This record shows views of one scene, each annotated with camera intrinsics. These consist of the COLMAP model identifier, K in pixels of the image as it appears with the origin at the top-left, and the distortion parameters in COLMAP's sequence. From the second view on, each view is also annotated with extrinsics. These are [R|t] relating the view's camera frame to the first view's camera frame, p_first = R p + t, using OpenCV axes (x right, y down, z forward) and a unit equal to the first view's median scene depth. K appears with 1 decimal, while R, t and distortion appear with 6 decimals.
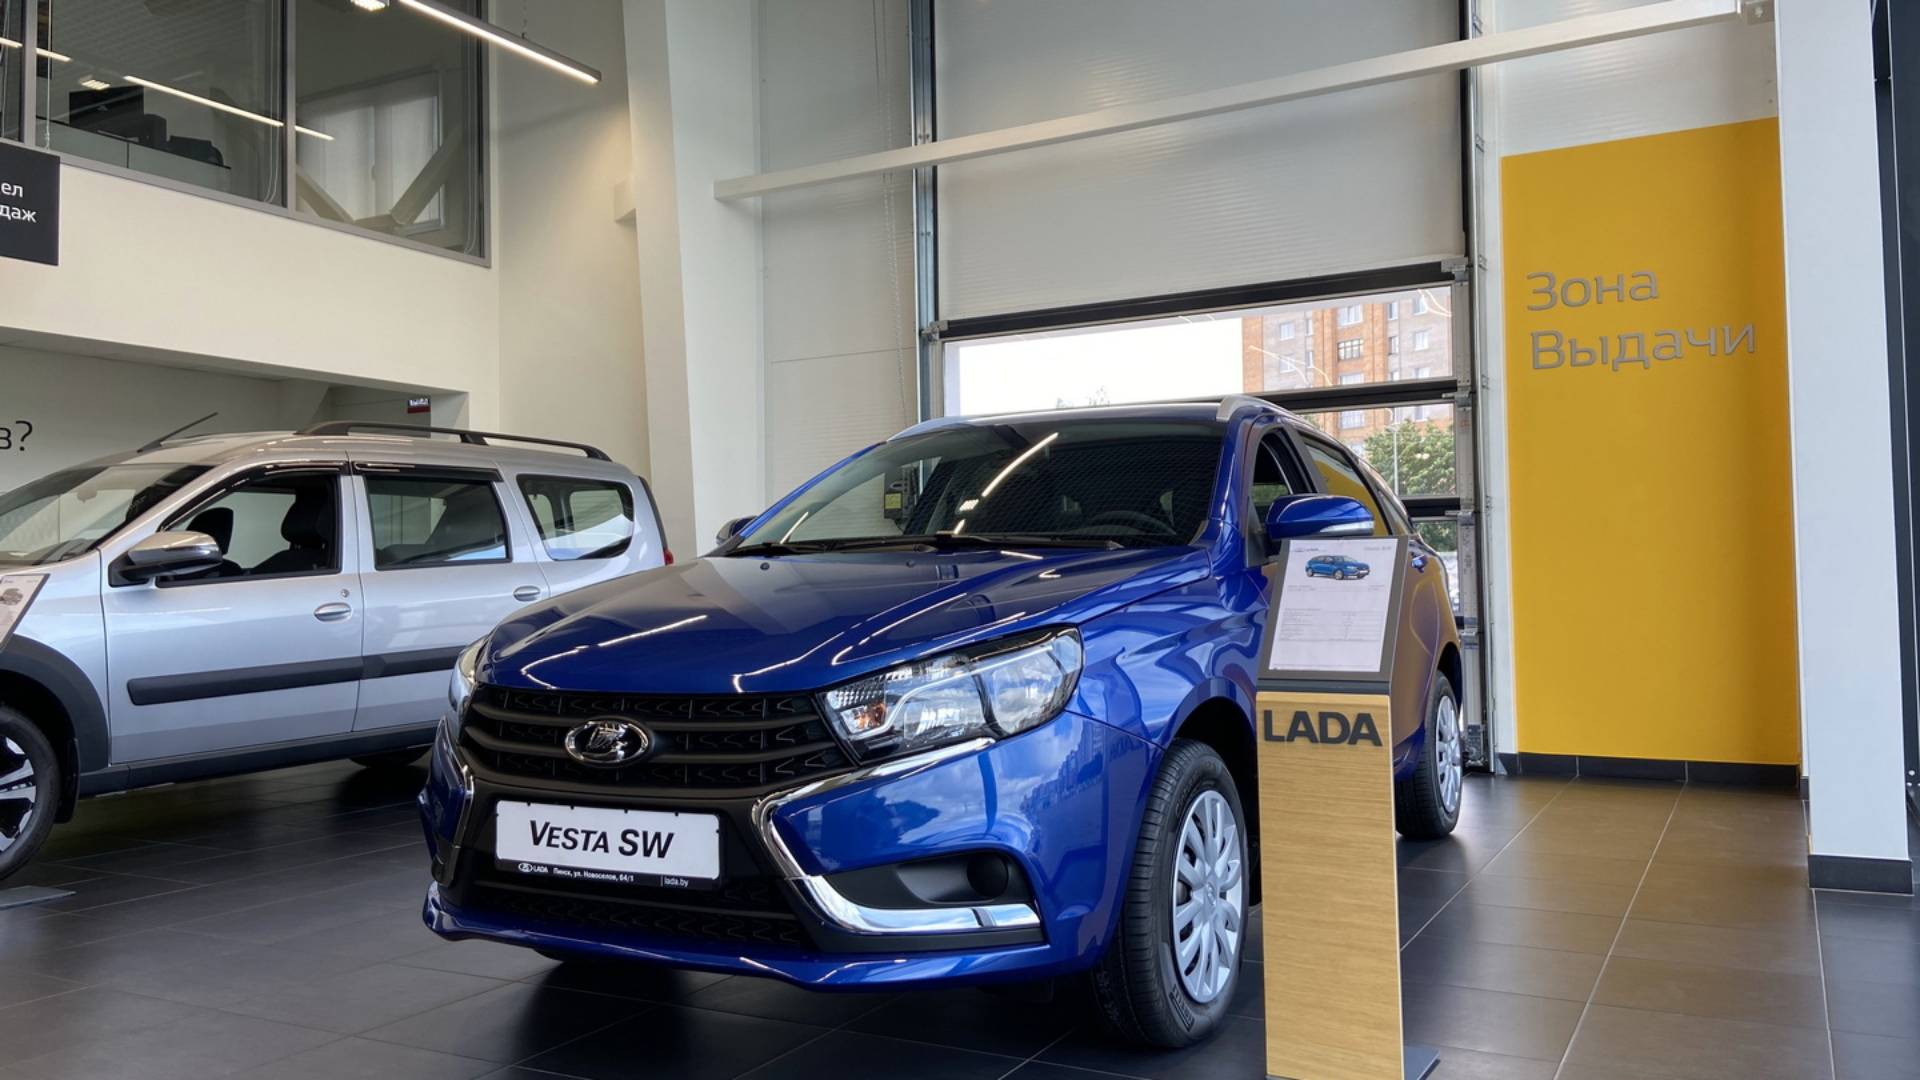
lens RADIAL K [[1448.5, 0, 958.7], [0, 1448.5, 511.6], [0, 0, 1]] dist [0.139692, -0.184933]
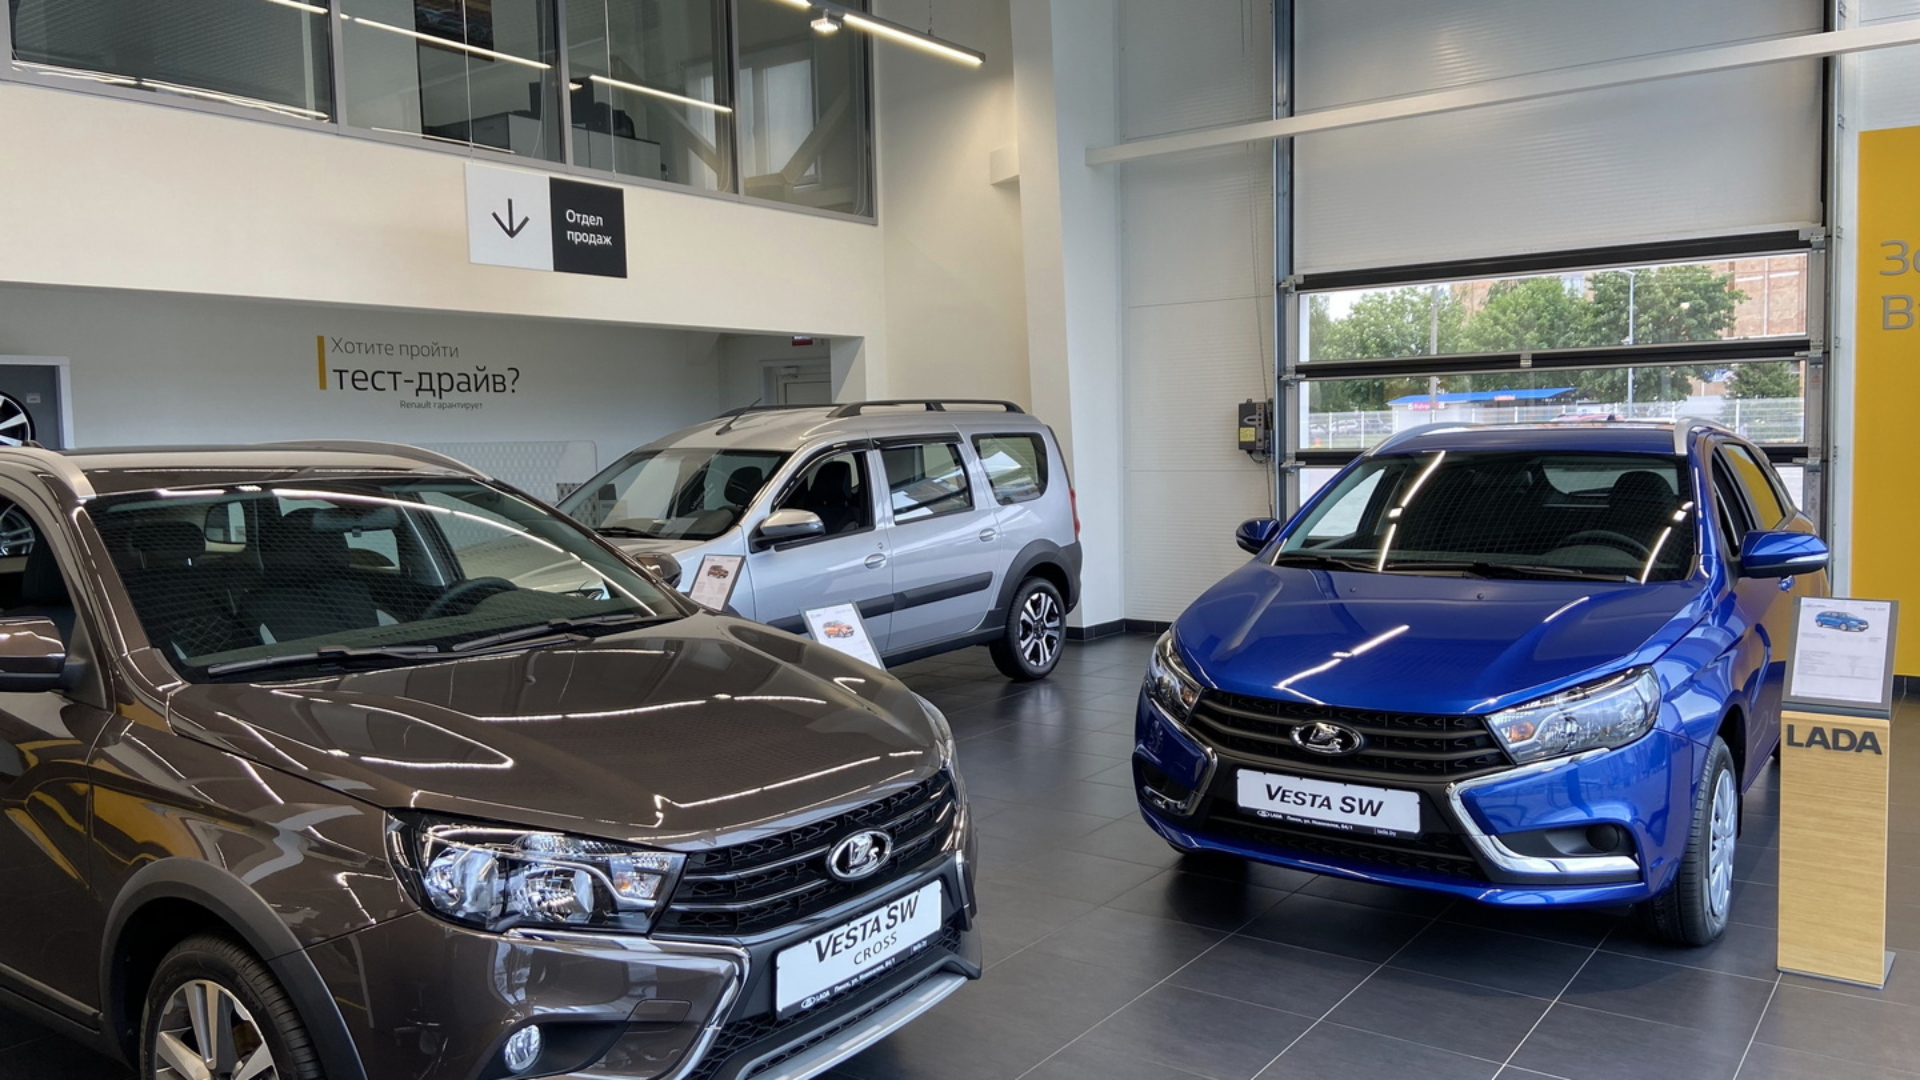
lens RADIAL K [[1448.5, 0, 958.7], [0, 1448.5, 511.6], [0, 0, 1]] dist [0.139692, -0.184933]
pose [[0.992483, 0.000592, -0.122384, -0.417783], [0.012791, 0.994010, 0.108536, -0.238845], [0.121716, -0.109285, 0.986530, -0.506569]]
